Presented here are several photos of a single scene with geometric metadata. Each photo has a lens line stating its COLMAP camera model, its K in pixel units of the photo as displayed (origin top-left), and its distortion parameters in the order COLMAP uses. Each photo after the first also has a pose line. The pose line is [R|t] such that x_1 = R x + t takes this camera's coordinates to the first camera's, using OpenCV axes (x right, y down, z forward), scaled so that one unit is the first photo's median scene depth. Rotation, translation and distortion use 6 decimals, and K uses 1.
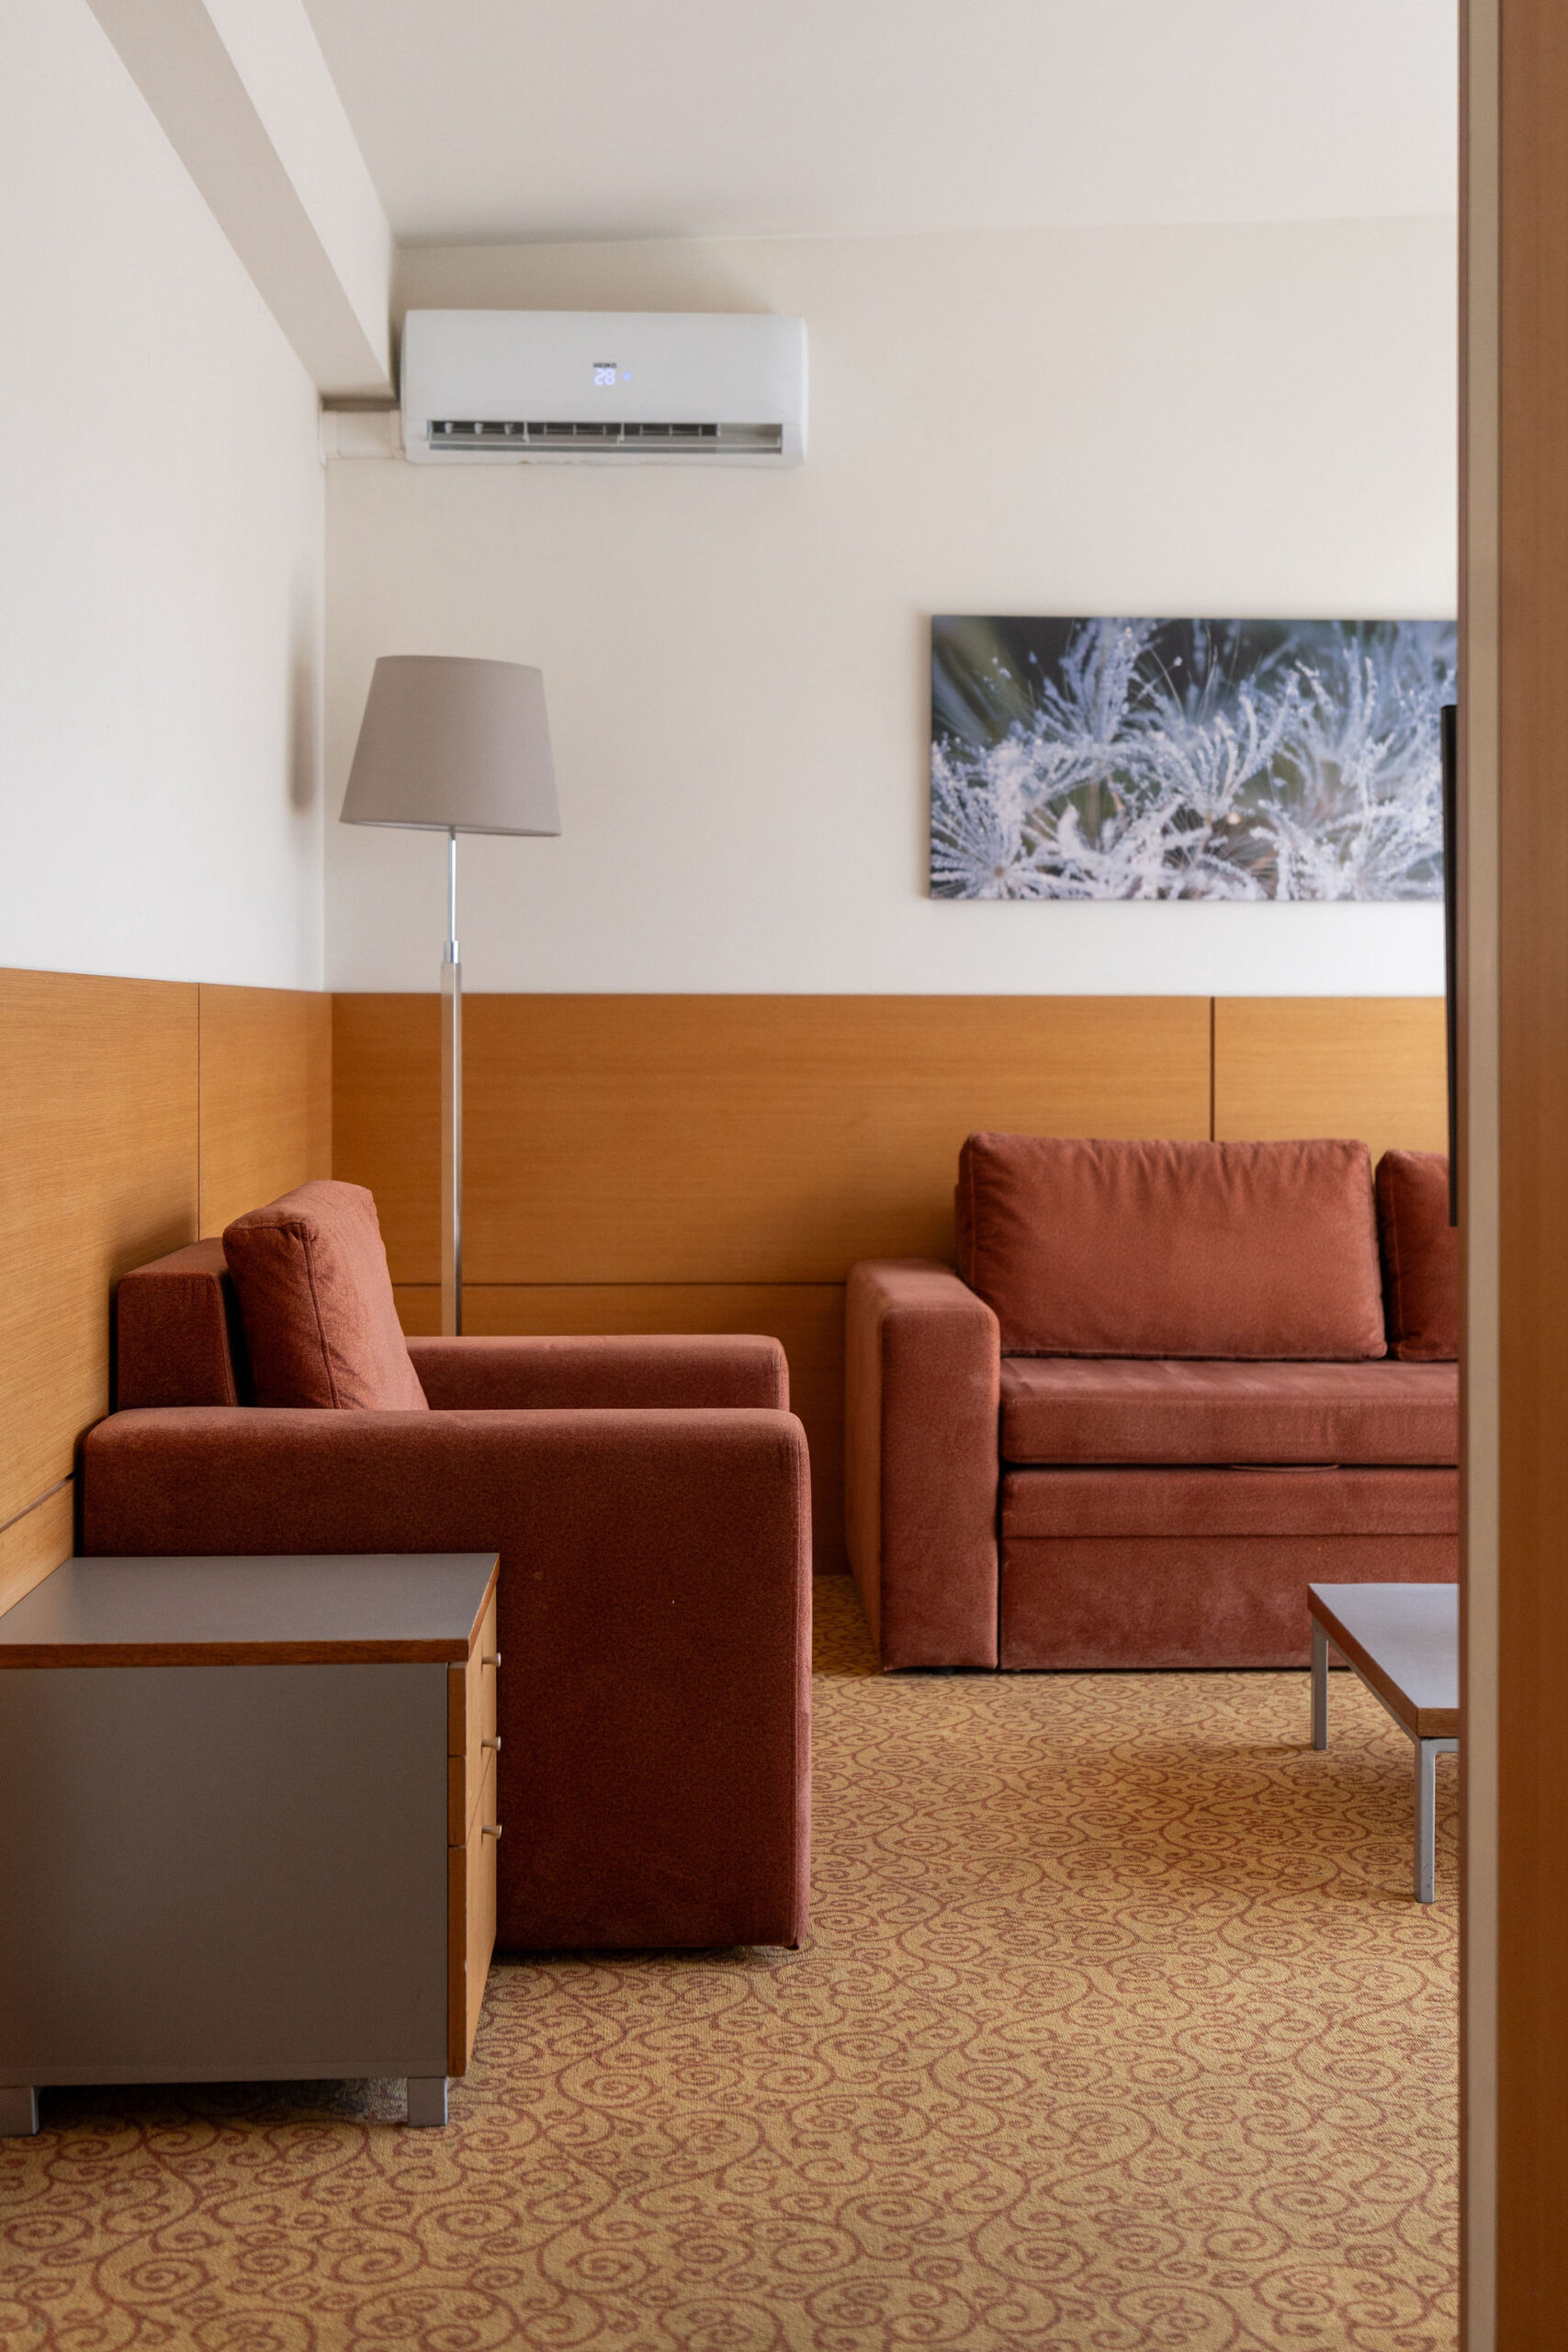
lens RADIAL K [[2787.7, 0, 784.0], [0, 2787.7, 1176.0], [0, 0, 1]] dist [-0.005608, -0.003704]
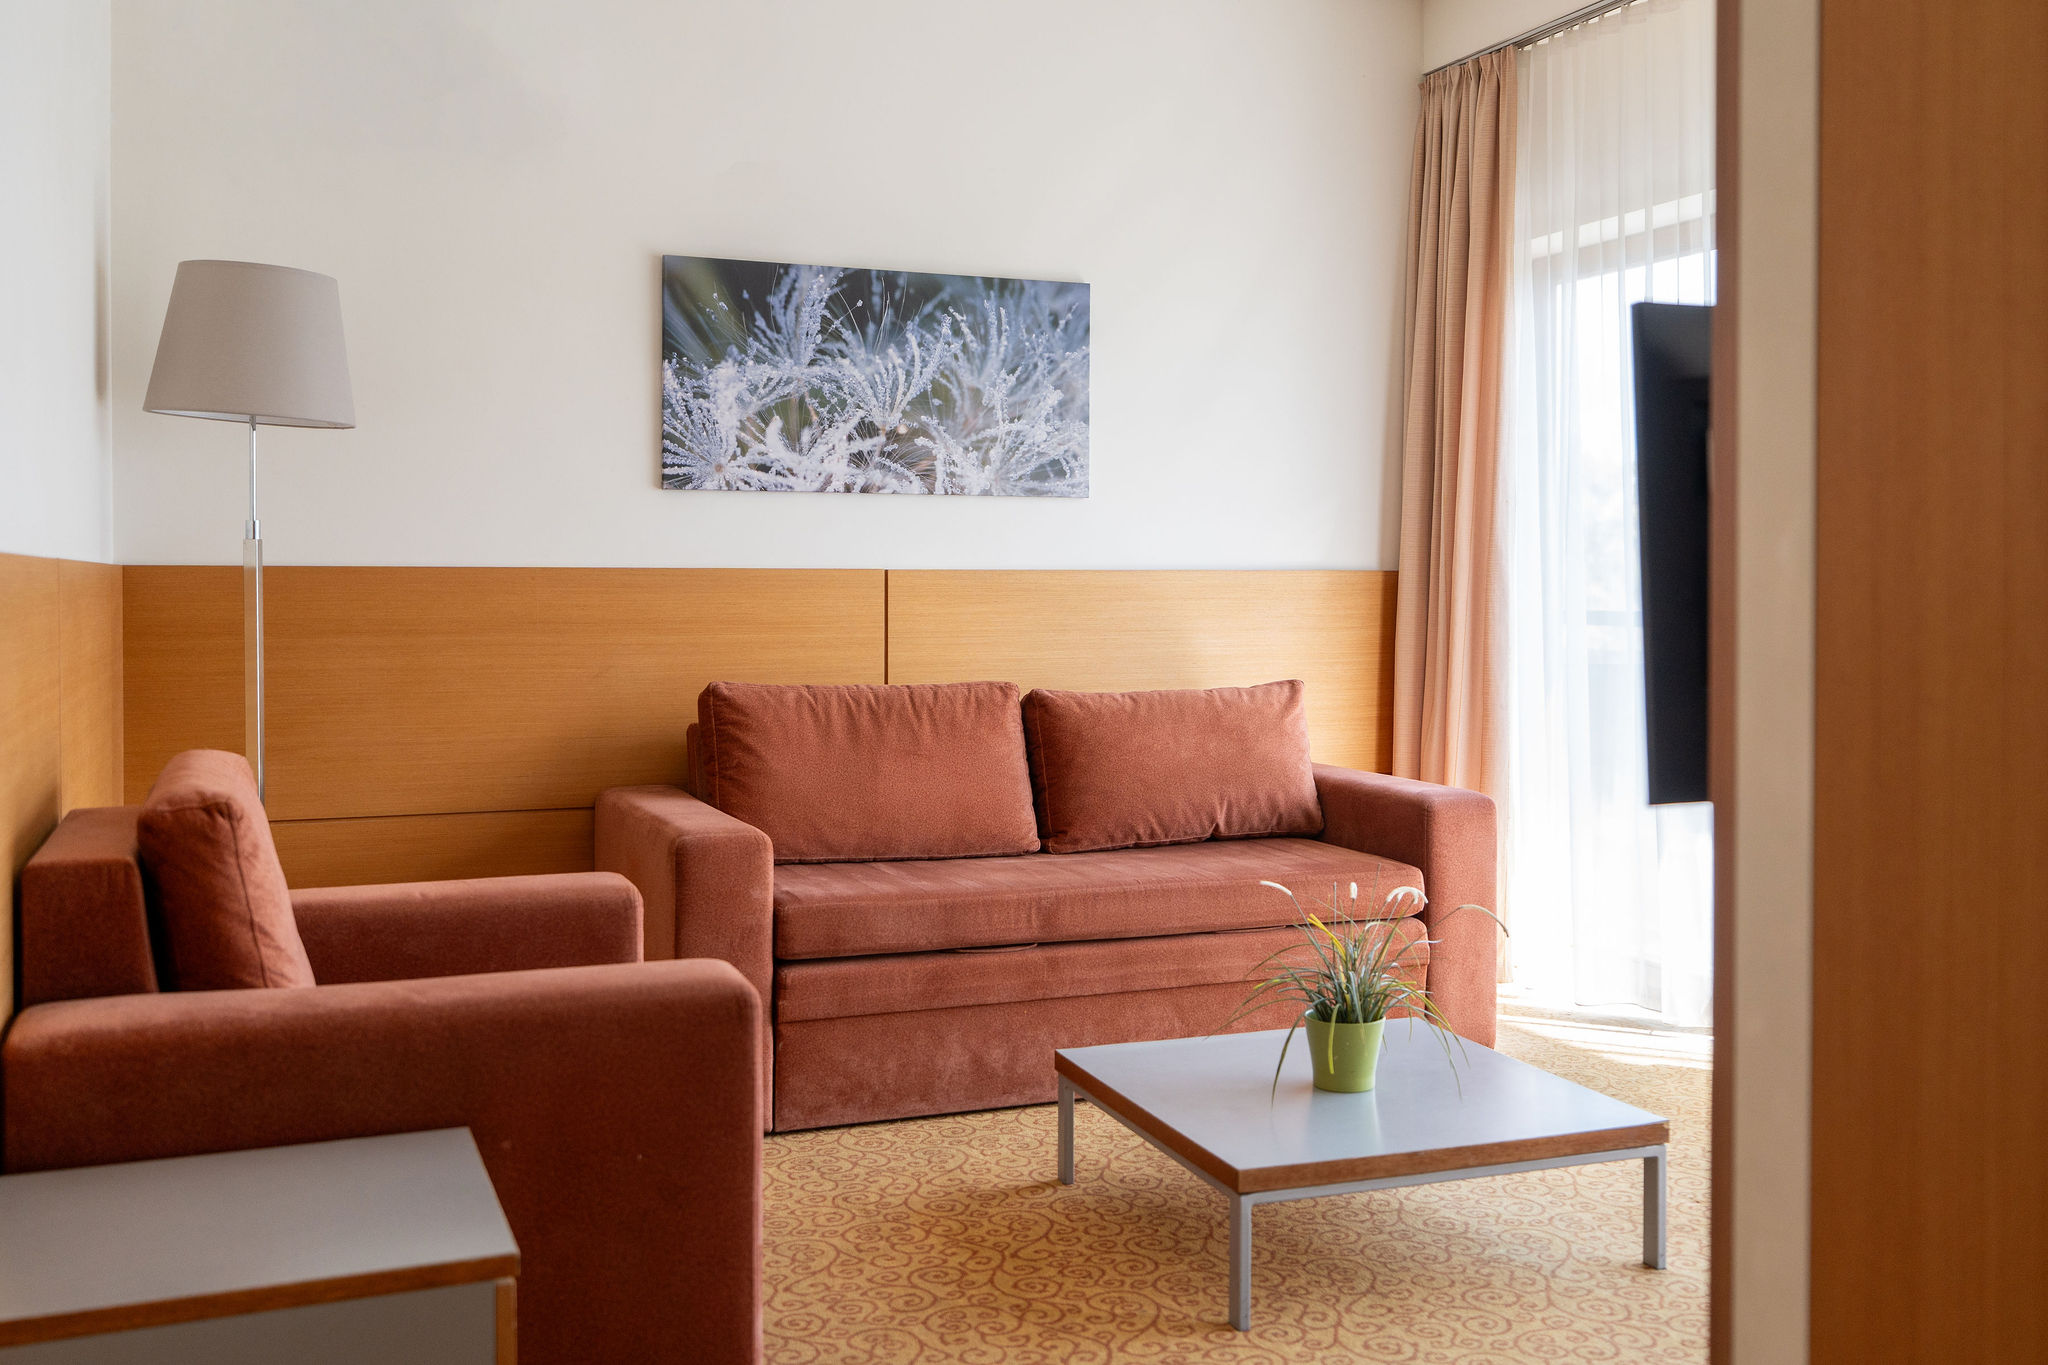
lens RADIAL K [[1912.2, 0, 1024.0], [0, 1912.2, 682.5], [0, 0, 1]] dist [-0.004119, -0.003378]
pose [[0.940200, -0.018330, 0.340128, -0.088581], [0.019248, 0.999815, 0.000677, -0.013375], [-0.340078, 0.005910, 0.940379, 0.171986]]
